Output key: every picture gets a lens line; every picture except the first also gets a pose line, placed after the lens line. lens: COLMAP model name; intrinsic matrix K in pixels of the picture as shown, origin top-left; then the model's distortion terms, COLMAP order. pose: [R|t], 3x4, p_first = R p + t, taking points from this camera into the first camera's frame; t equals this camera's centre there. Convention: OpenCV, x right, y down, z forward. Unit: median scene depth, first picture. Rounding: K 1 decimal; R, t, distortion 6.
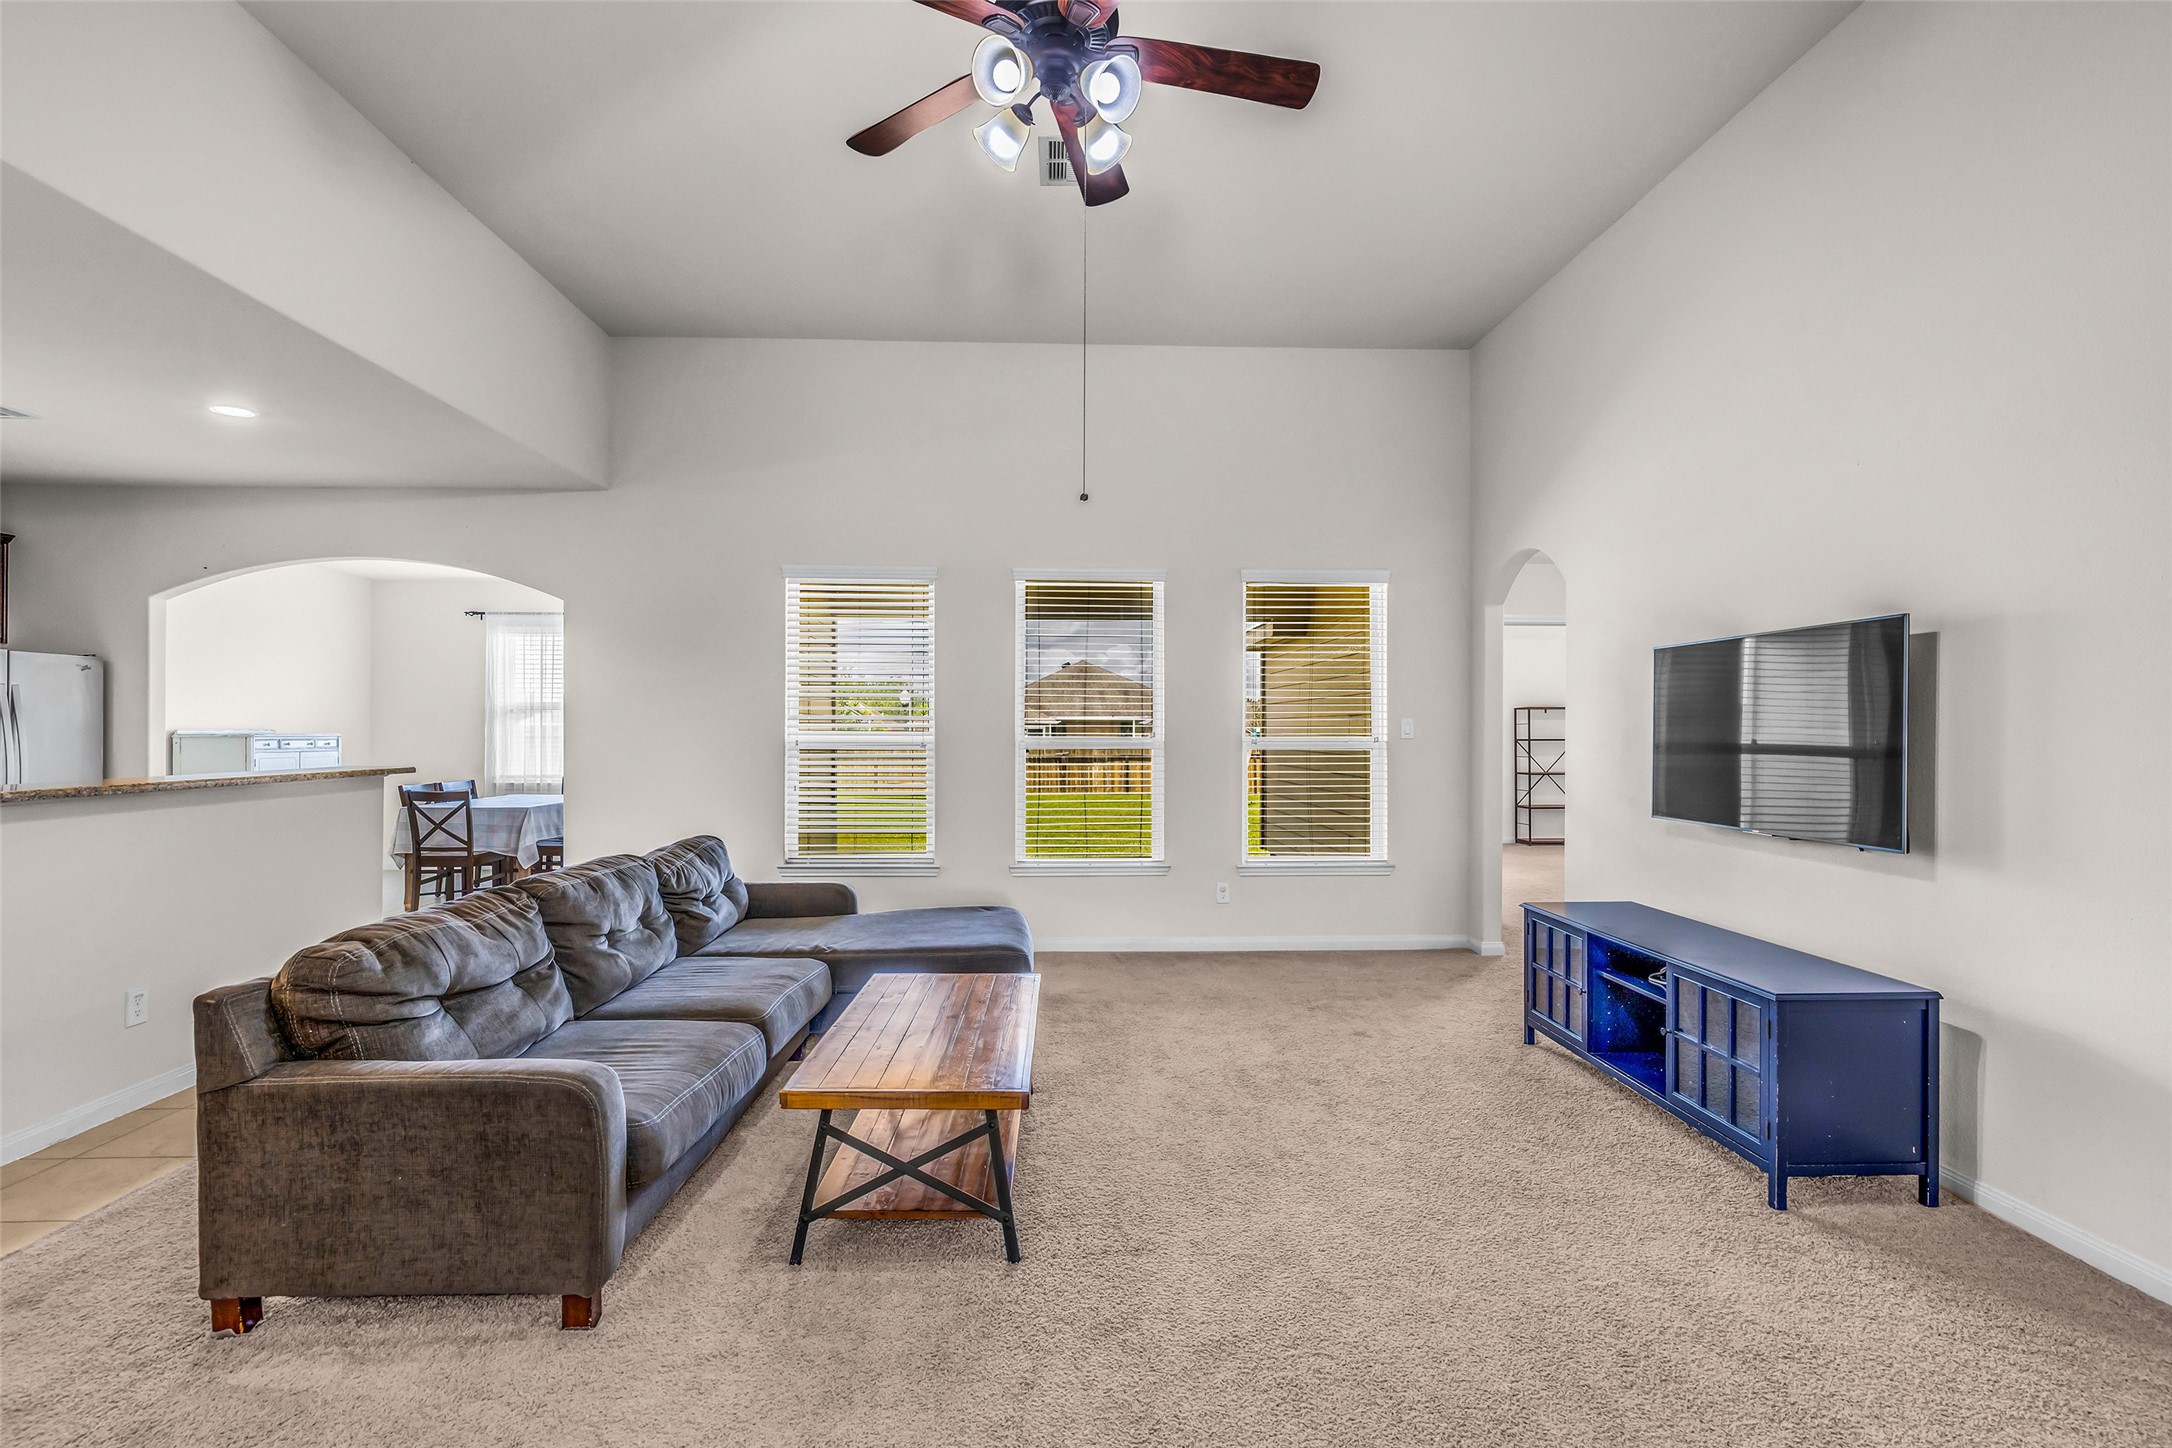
lens RADIAL K [[1003.0, 0, 1085.4], [0, 1003.0, 731.1], [0, 0, 1]] dist [-0.016634, 0.004856]
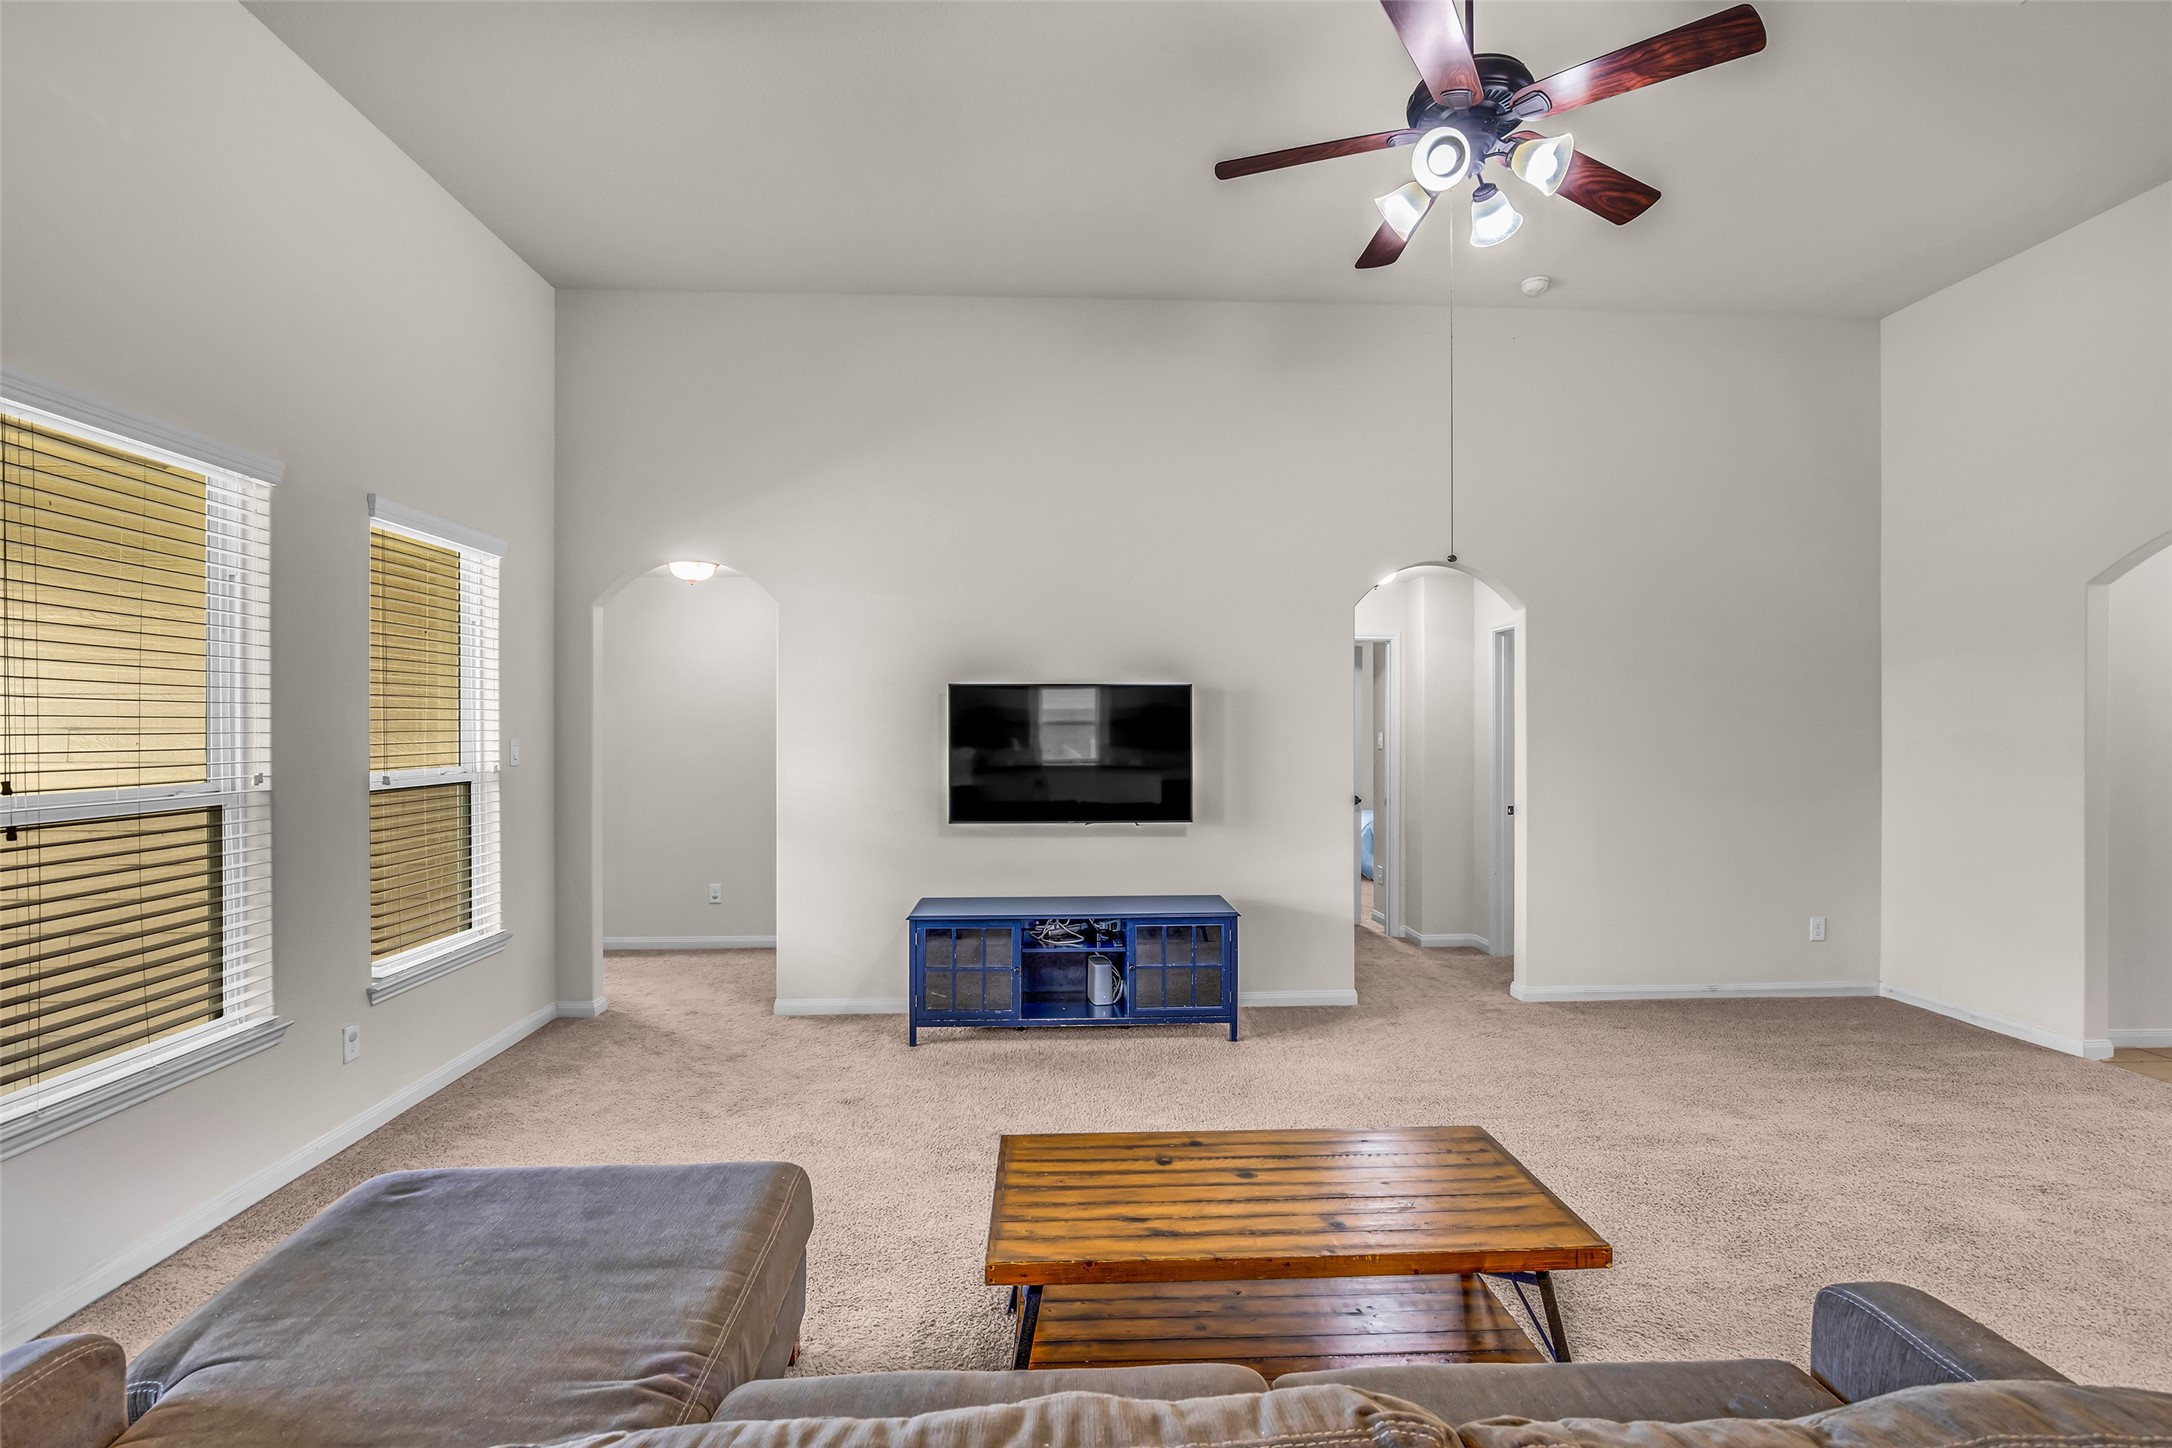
lens RADIAL K [[1003.0, 0, 1072.8], [0, 1003.0, 719.9], [0, 0, 1]] dist [-0.016634, 0.004856]
pose [[-0.011315, 0.005383, 0.999921, -0.890200], [0.000733, 0.999985, -0.005375, -0.044895], [-0.999936, 0.000672, -0.011319, 1.167765]]
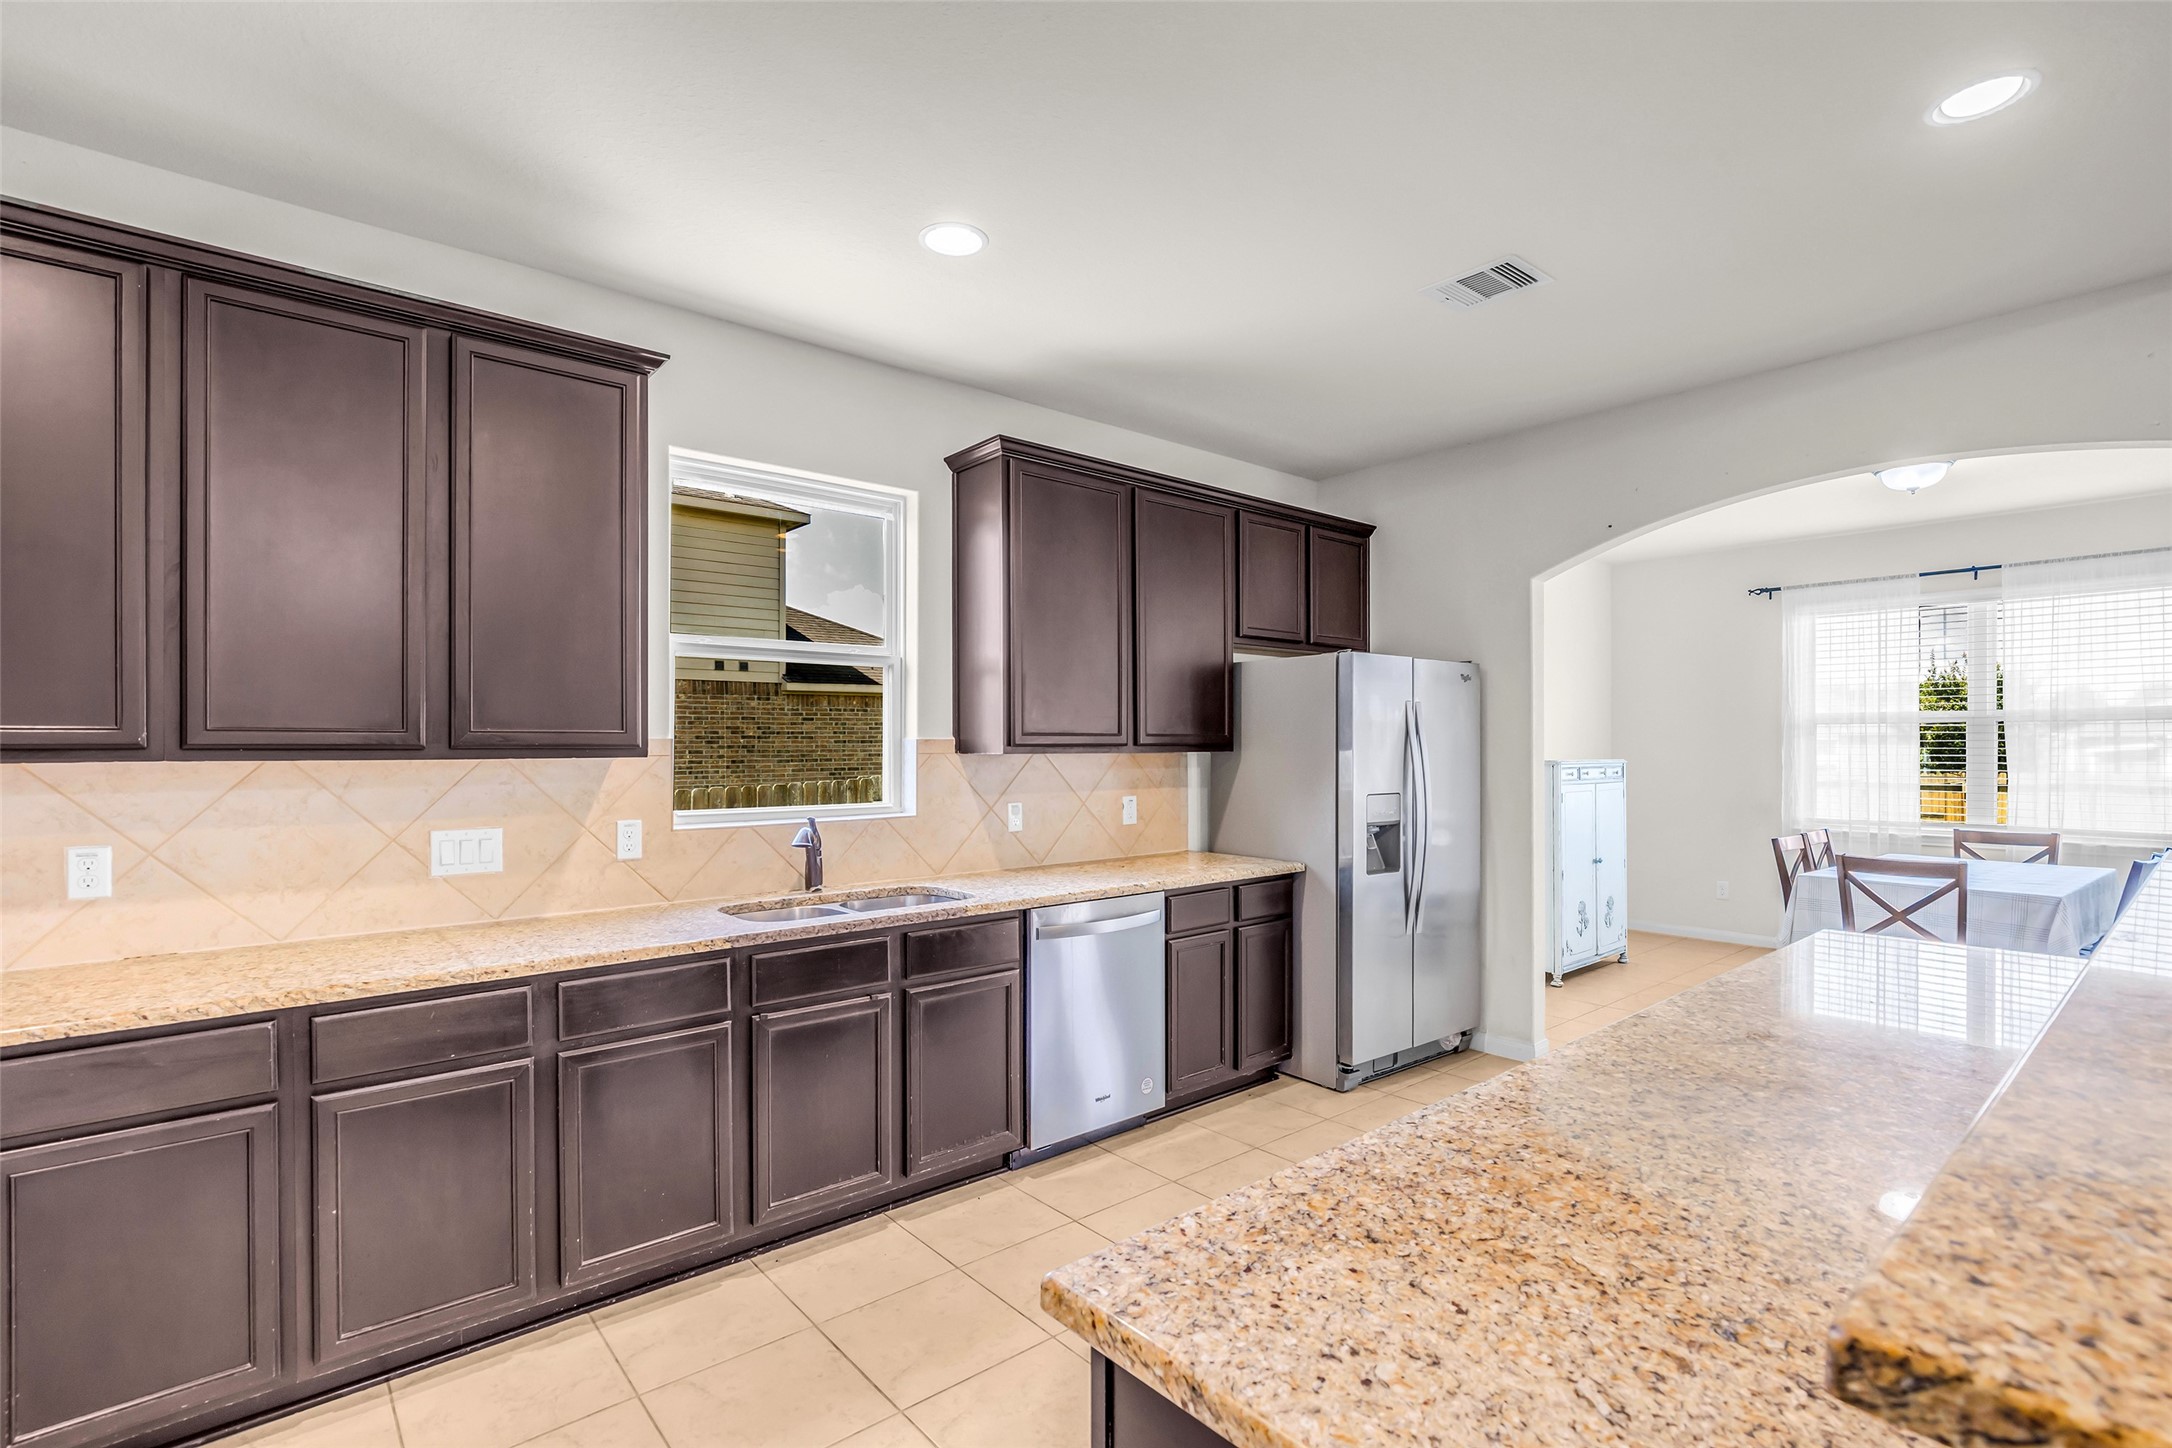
lens RADIAL K [[1003.0, 0, 1087.0], [0, 1003.0, 747.8], [0, 0, 1]] dist [-0.016634, 0.004856]
pose [[0.621389, -0.001553, -0.783500, -1.093916], [0.002526, 0.999997, 0.000021, -0.020014], [0.783498, -0.001992, 0.621391, 0.532628]]
